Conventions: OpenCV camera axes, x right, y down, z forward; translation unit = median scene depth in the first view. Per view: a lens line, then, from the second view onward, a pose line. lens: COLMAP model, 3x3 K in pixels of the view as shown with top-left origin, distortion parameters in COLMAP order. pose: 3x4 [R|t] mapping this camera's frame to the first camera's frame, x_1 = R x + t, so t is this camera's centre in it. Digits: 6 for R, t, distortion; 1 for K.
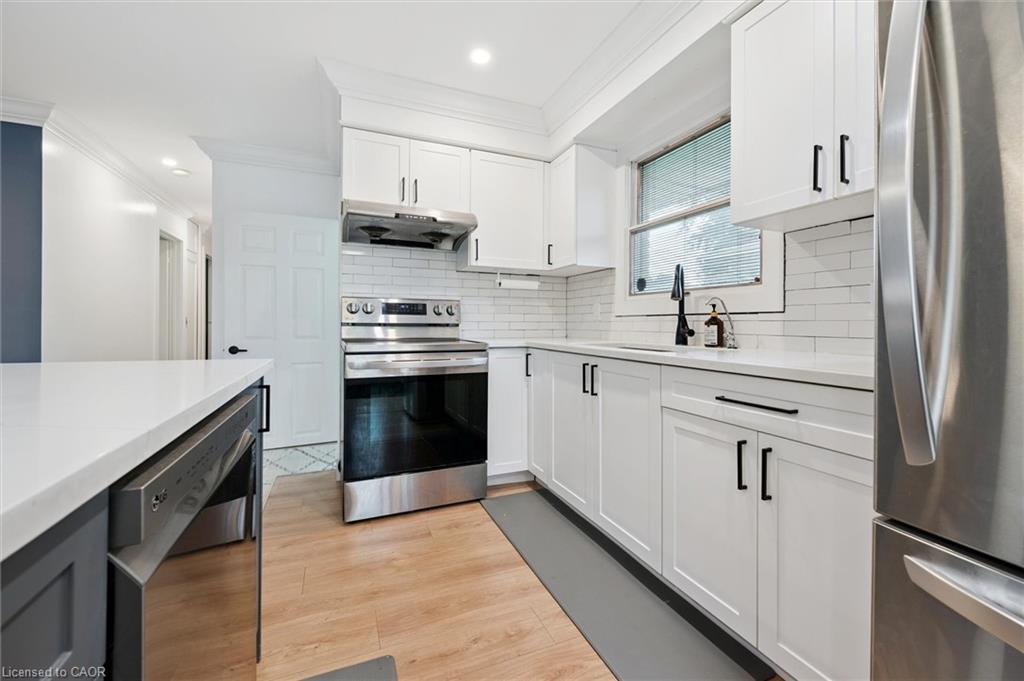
lens RADIAL K [[424.6, 0, 523.5], [0, 424.6, 325.2], [0, 0, 1]] dist [-0.001666, -0.000254]
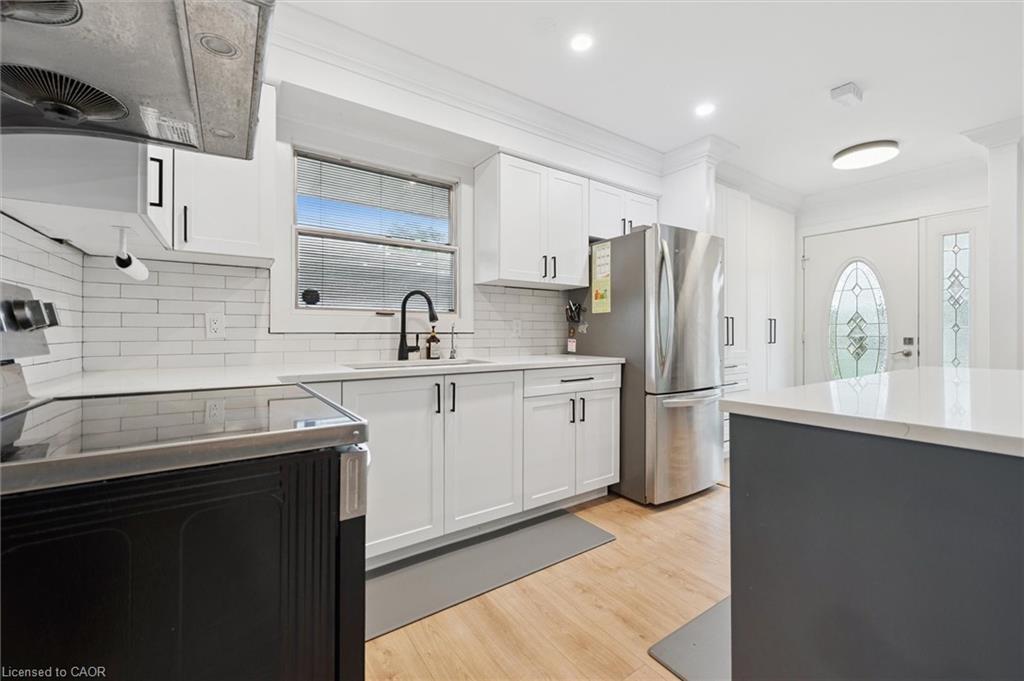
lens RADIAL K [[416.1, 0, 516.9], [0, 416.1, 330.6], [0, 0, 1]] dist [-0.000523, -0.000012]
pose [[-0.196808, 0.001772, 0.980440, -0.647926], [0.001703, 0.999997, -0.001465, -0.025157], [-0.980440, 0.001381, -0.196811, 0.767278]]
